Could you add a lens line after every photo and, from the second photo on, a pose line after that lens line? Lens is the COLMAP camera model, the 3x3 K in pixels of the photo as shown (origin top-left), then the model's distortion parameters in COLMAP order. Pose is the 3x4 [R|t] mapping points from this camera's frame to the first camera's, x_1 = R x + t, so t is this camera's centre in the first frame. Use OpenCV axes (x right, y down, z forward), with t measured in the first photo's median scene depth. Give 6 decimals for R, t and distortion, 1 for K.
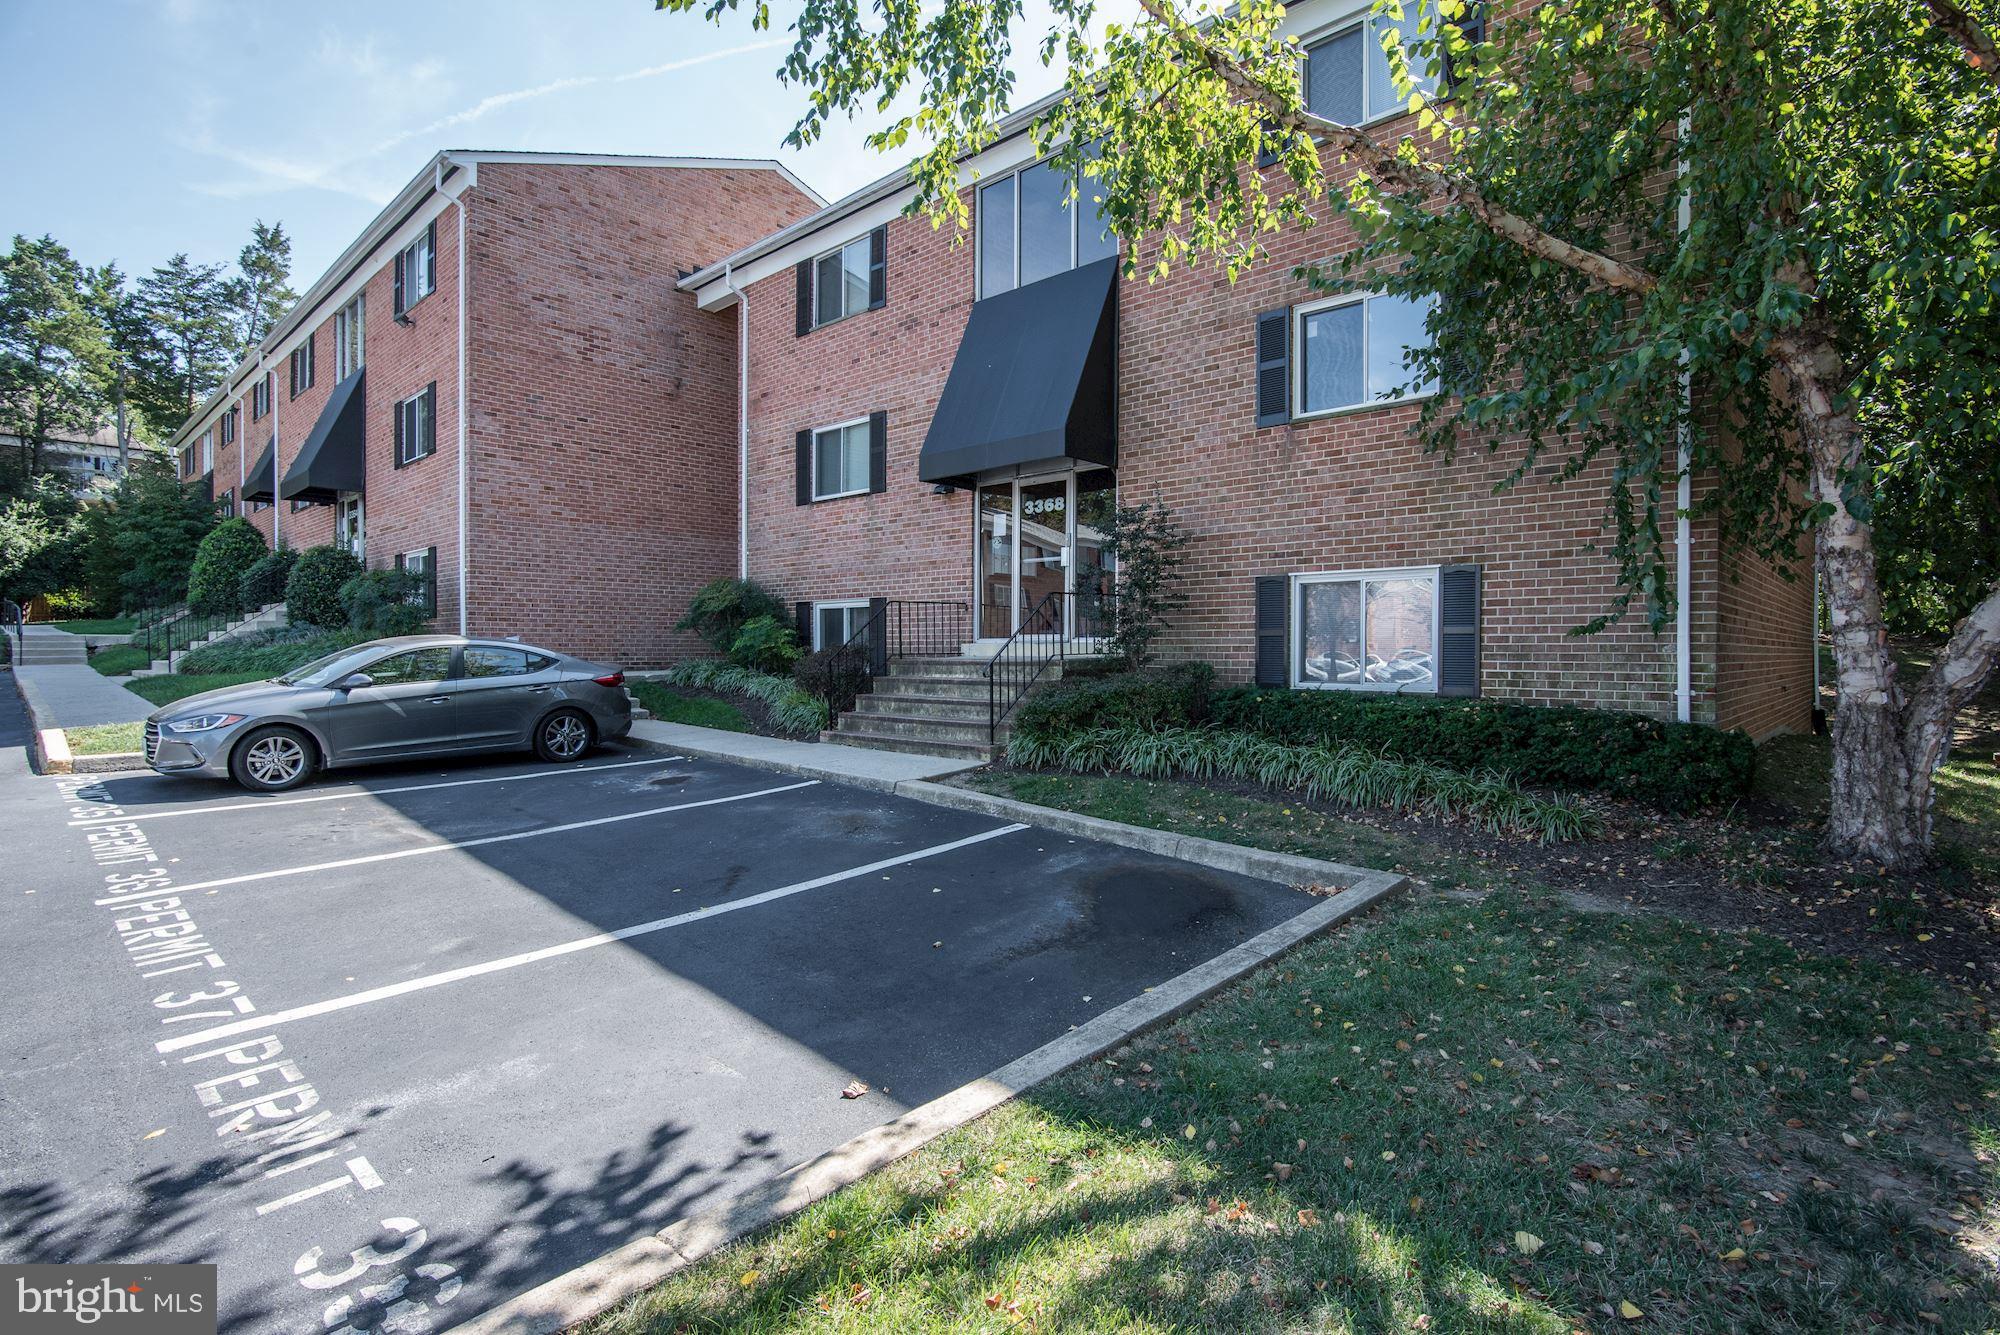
lens RADIAL K [[983.4, 0, 992.4], [0, 983.4, 658.4], [0, 0, 1]] dist [-0.004059, -0.002115]
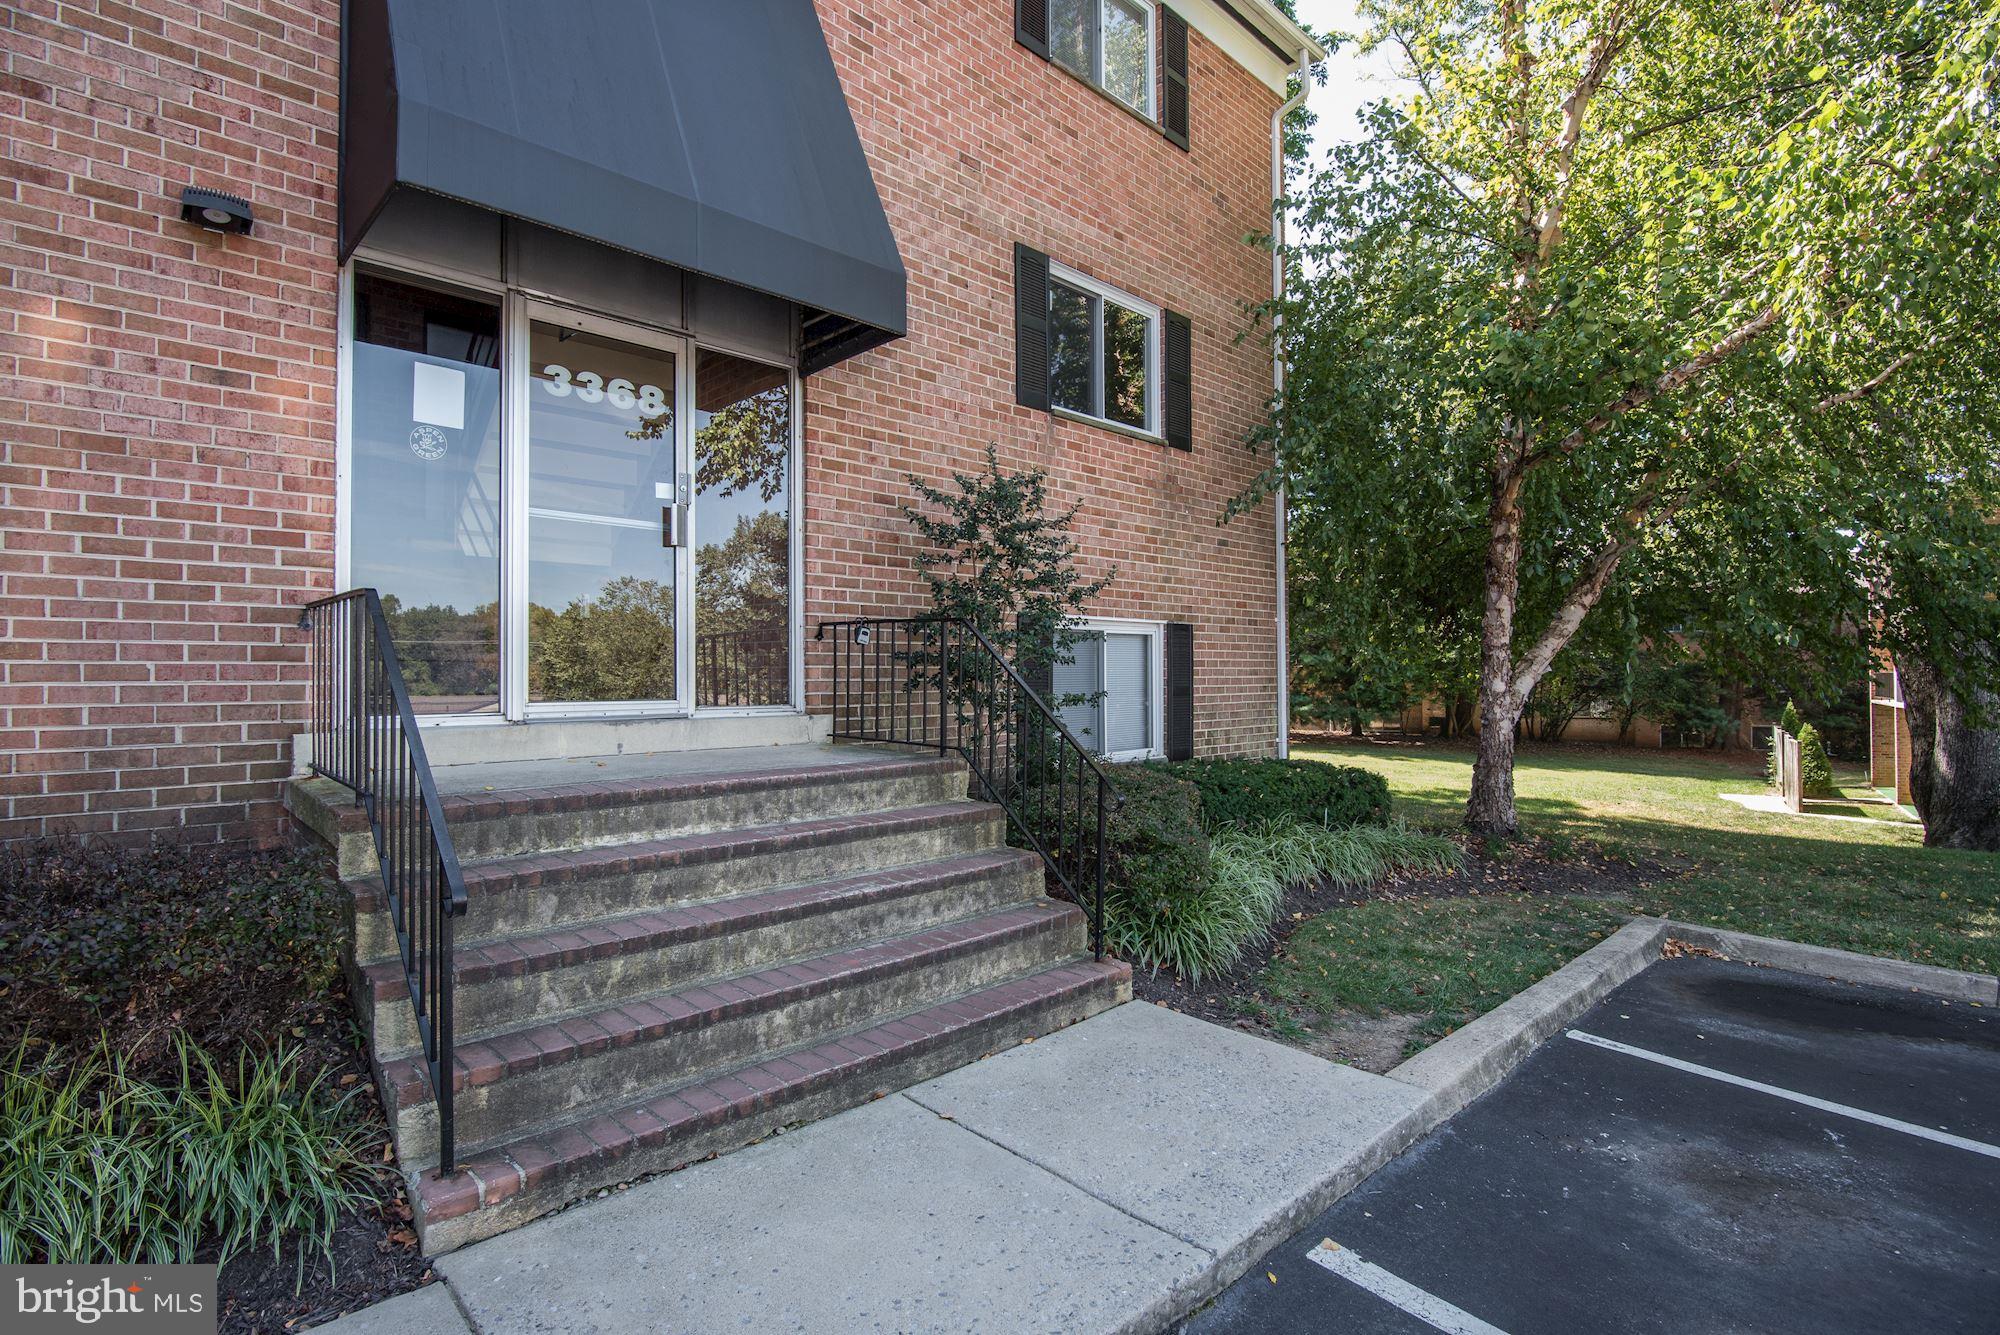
lens RADIAL K [[983.4, 0, 991.8], [0, 983.4, 664.9], [0, 0, 1]] dist [-0.004059, -0.002115]
pose [[0.041042, 0.009606, 0.999111, -0.291255], [0.012958, 0.999865, -0.010145, -0.027229], [-0.999073, 0.013363, 0.040912, 0.672218]]
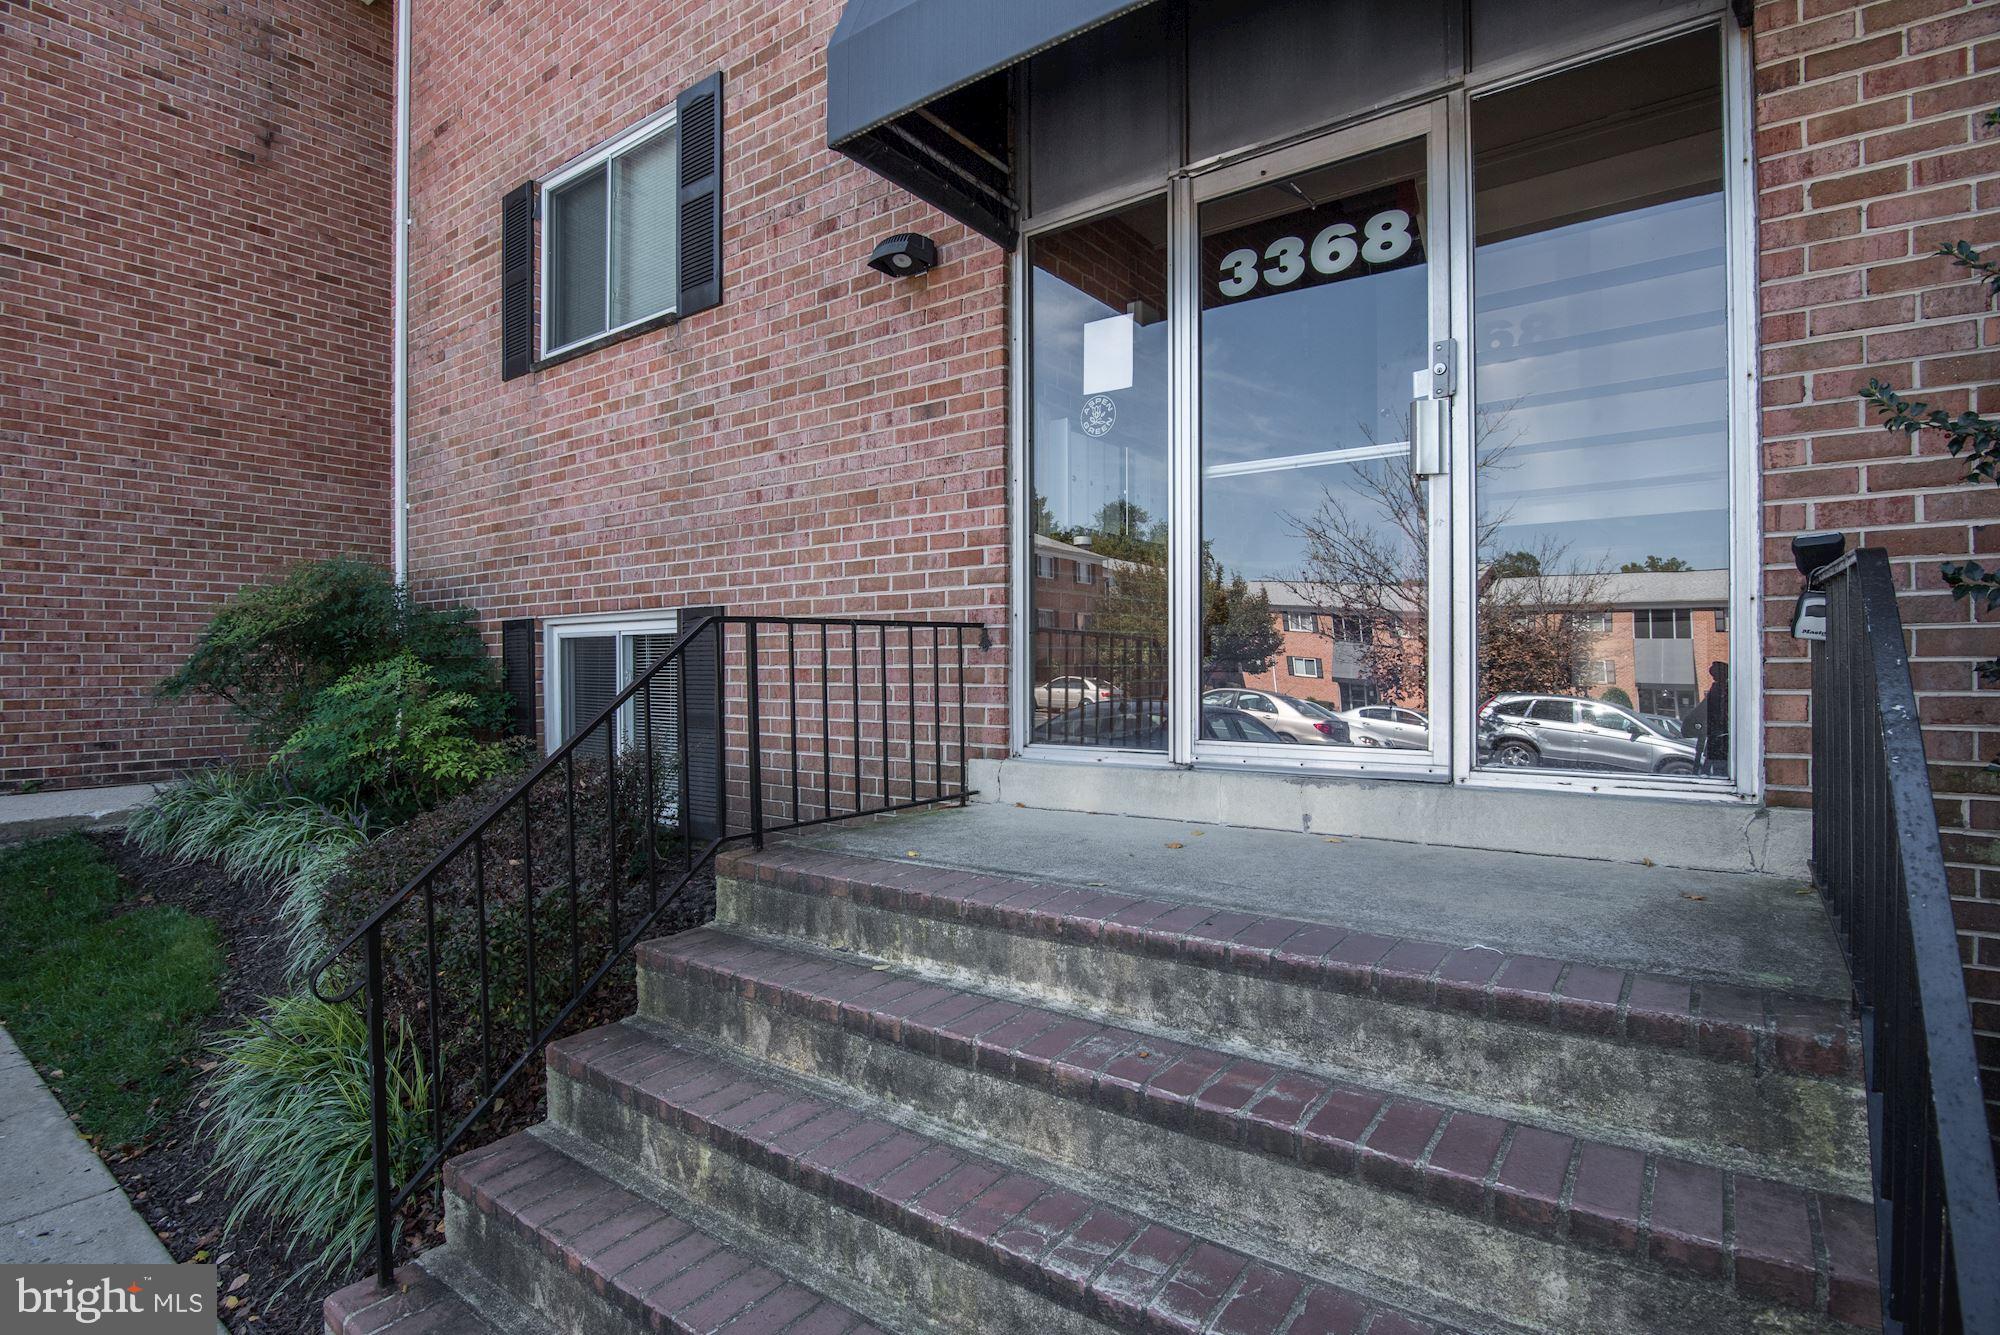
lens RADIAL K [[983.4, 0, 1001.6], [0, 983.4, 664.4], [0, 0, 1]] dist [-0.004059, -0.002115]
pose [[0.992498, -0.007471, 0.122030, -0.050888], [0.008610, 0.999924, -0.008811, -0.036142], [-0.121955, 0.009795, 0.992487, 0.612504]]
